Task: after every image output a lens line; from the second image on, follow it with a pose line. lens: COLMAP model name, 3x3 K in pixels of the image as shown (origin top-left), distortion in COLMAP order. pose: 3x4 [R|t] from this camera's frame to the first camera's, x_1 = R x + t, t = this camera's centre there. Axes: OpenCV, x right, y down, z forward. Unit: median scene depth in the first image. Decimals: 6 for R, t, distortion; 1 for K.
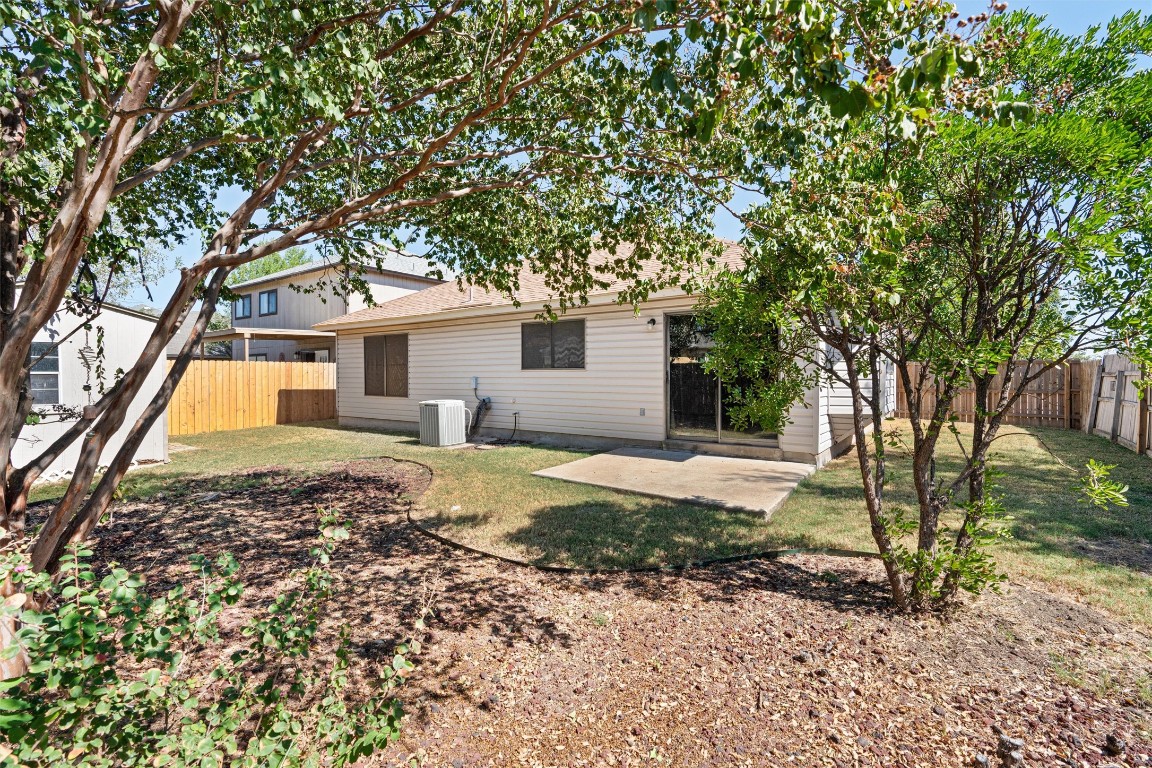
lens RADIAL K [[456.6, 0, 576.0], [0, 456.6, 384.0], [0, 0, 1]] dist [-0.002198, -0.000137]
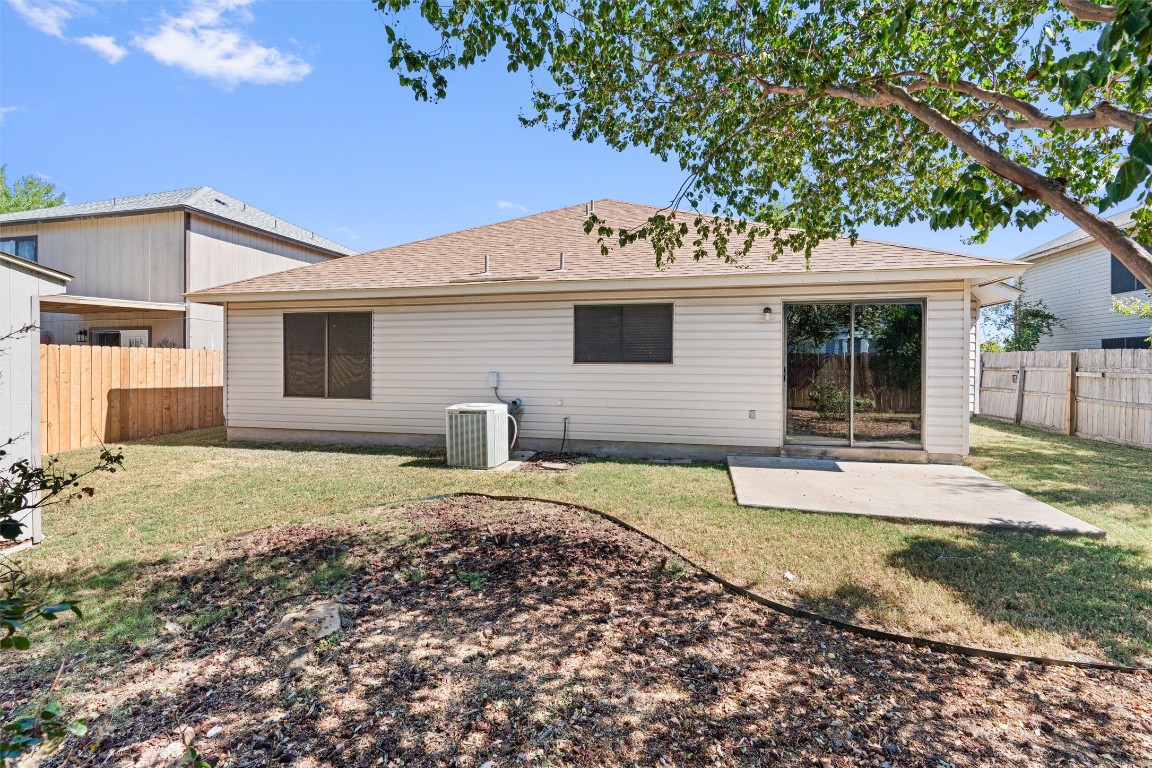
lens RADIAL K [[474.6, 0, 579.0], [0, 474.6, 365.4], [0, 0, 1]] dist [-0.002818, -0.000023]
pose [[0.939472, 0.005575, 0.342580, -0.485416], [0.001206, 0.999808, -0.019577, -0.014455], [-0.342624, 0.018805, 0.939285, 0.273089]]
